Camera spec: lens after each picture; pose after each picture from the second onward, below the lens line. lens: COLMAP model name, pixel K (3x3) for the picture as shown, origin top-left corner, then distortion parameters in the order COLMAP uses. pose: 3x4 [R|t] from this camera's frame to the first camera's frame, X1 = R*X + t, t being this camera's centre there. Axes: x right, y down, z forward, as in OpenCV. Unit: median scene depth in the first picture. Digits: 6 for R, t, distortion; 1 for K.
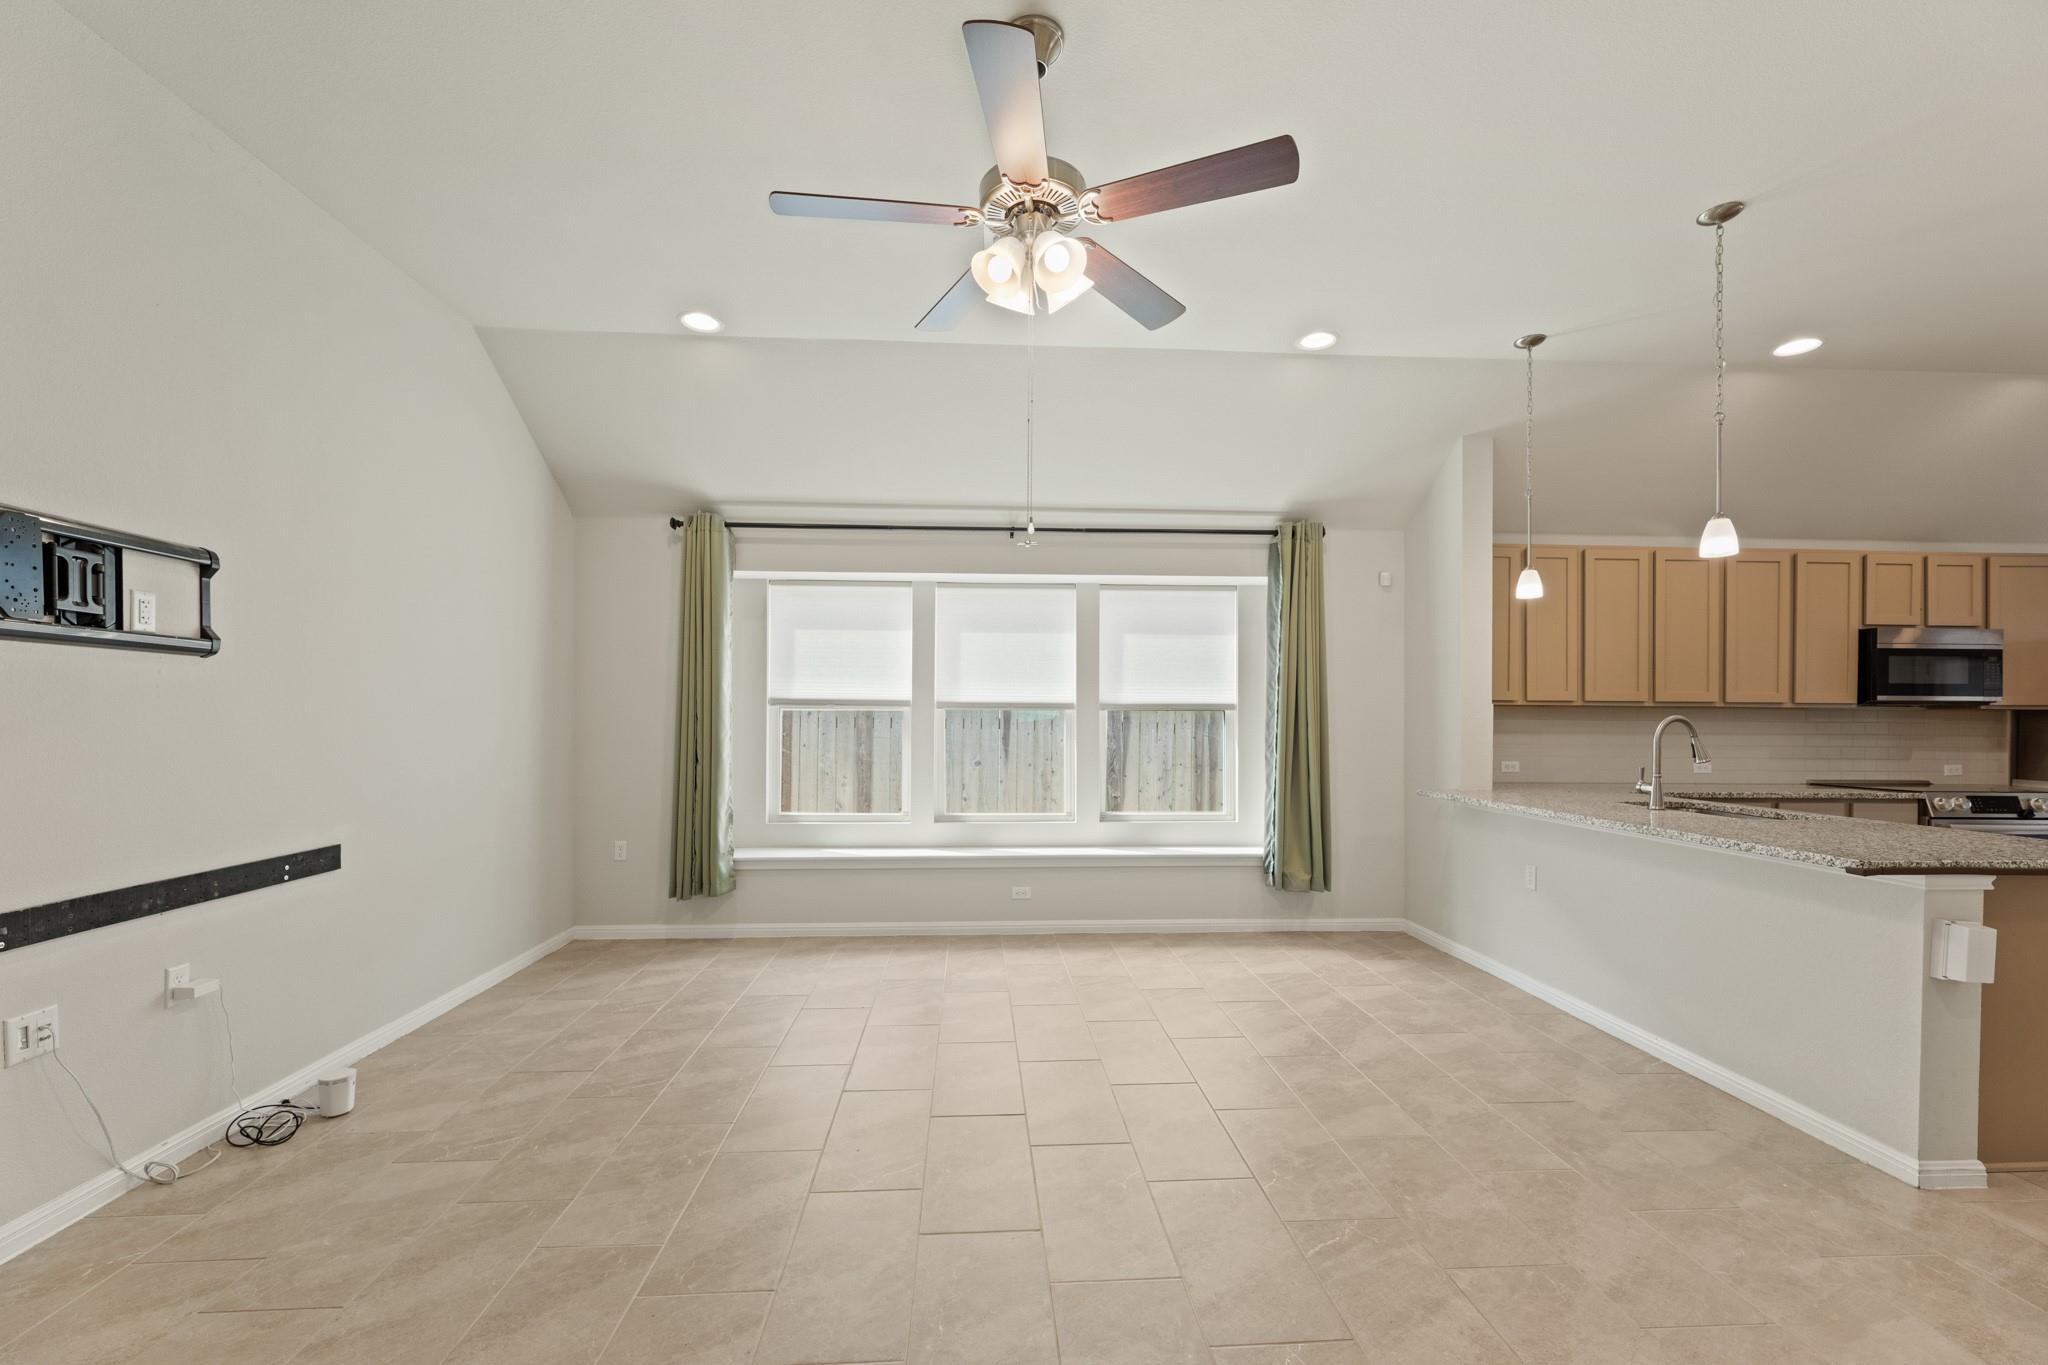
lens RADIAL K [[832.5, 0, 1021.2], [0, 832.5, 725.5], [0, 0, 1]] dist [0.003183, -0.001187]
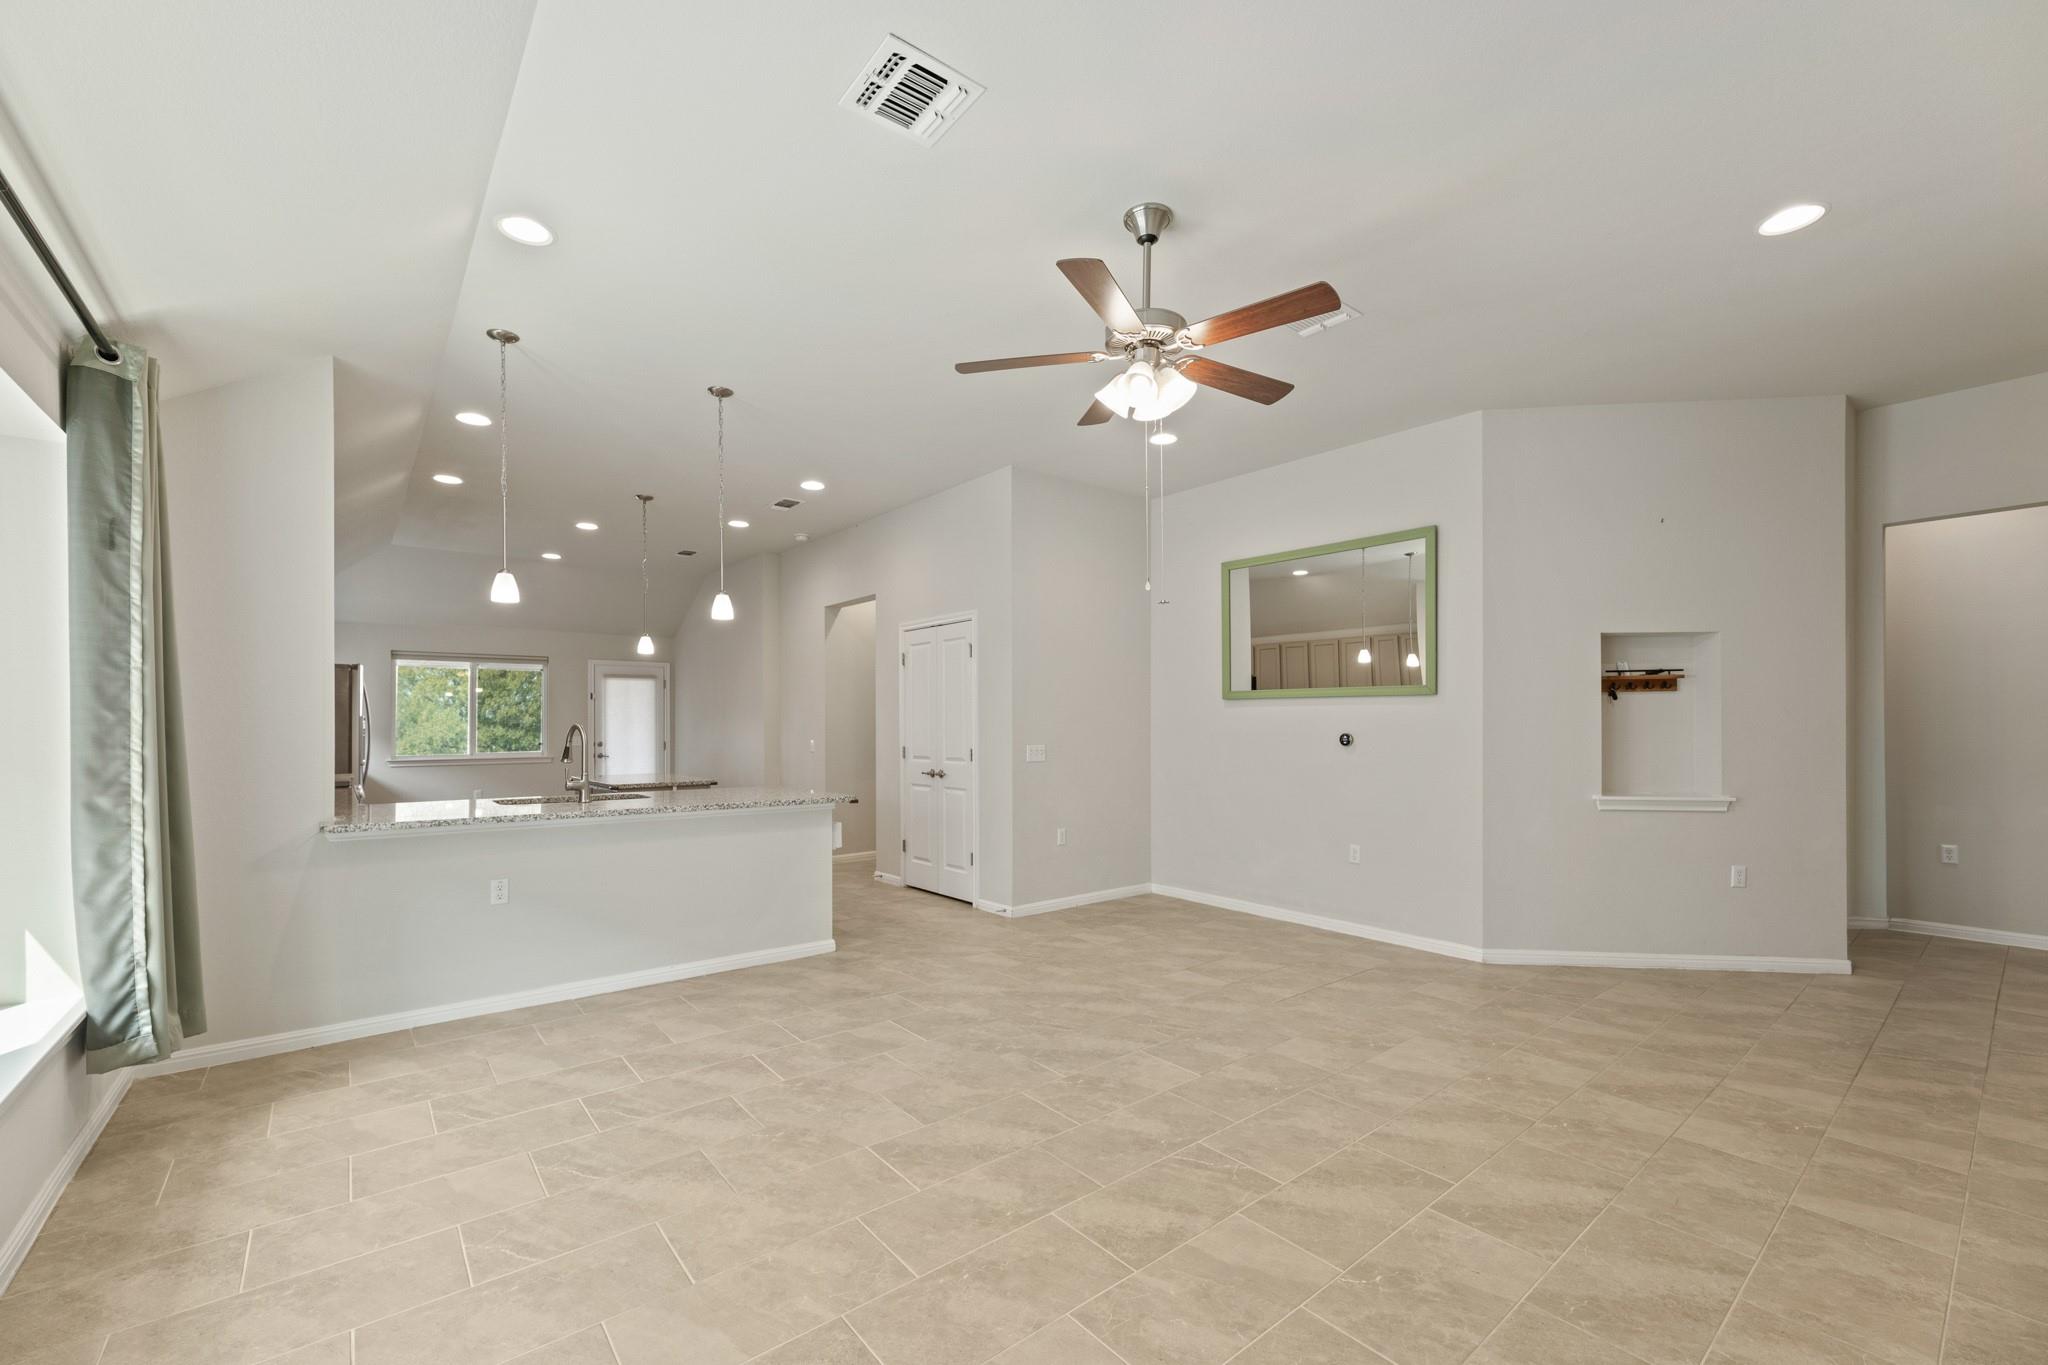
lens RADIAL K [[832.5, 0, 1028.5], [0, 832.5, 719.0], [0, 0, 1]] dist [0.003183, -0.001187]
pose [[-0.595310, 0.003804, 0.803487, -0.511264], [0.002618, 0.999993, -0.002794, -0.012124], [-0.803492, 0.000440, -0.595315, 1.058004]]
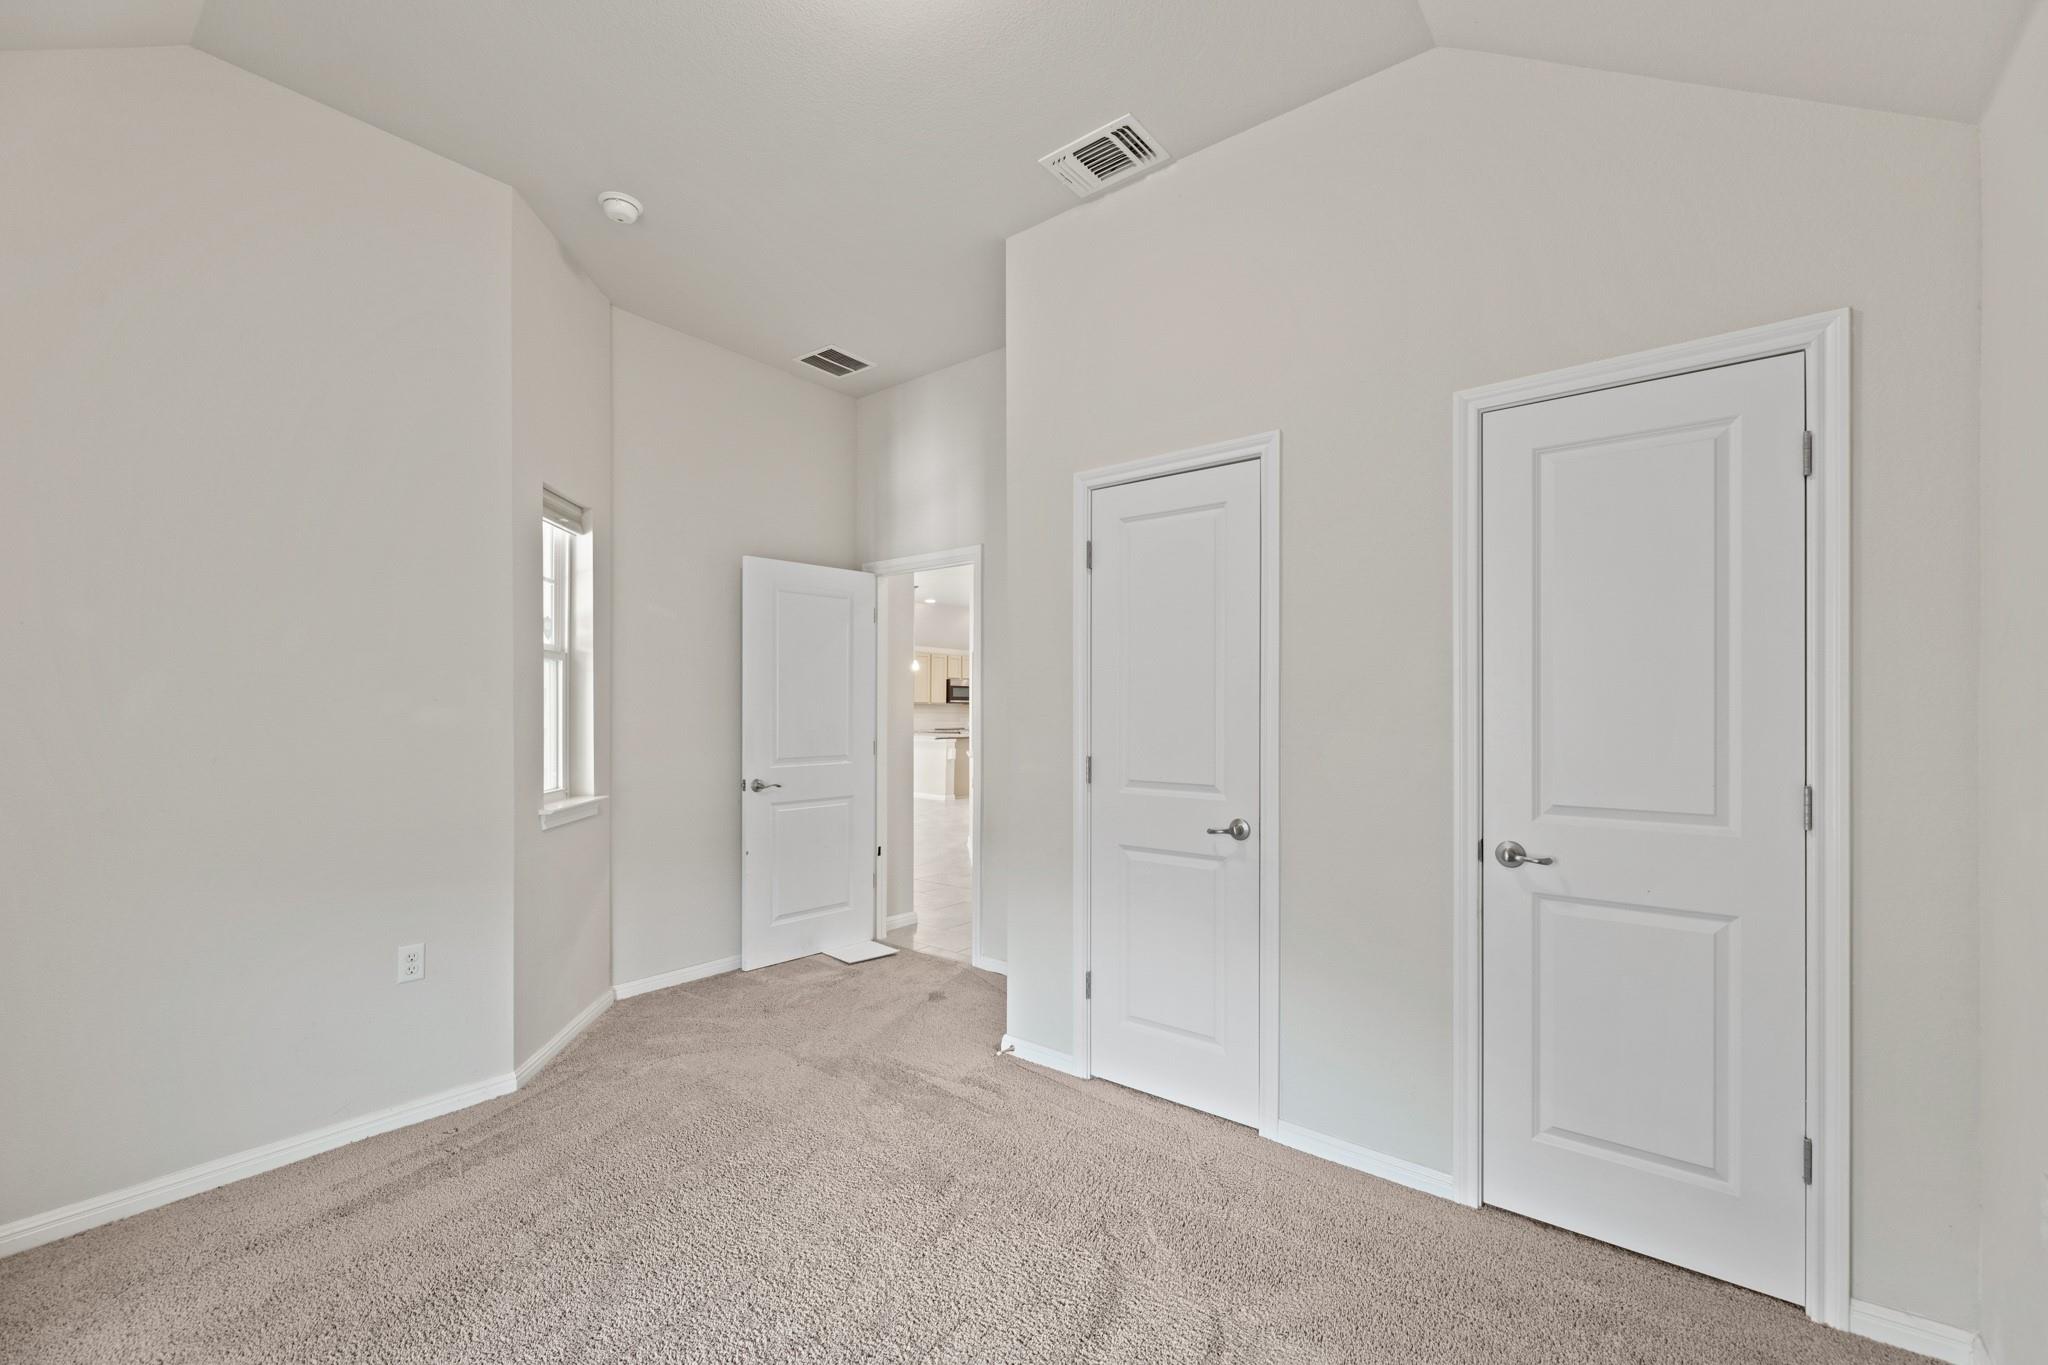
lens RADIAL K [[832.5, 0, 1009.1], [0, 832.5, 710.5], [0, 0, 1]] dist [0.003183, -0.001187]
pose [[0.678162, -0.001770, 0.734911, -1.360093], [0.002706, 0.999996, -0.000089, 0.003708], [-0.734908, 0.002049, 0.678164, -1.552285]]
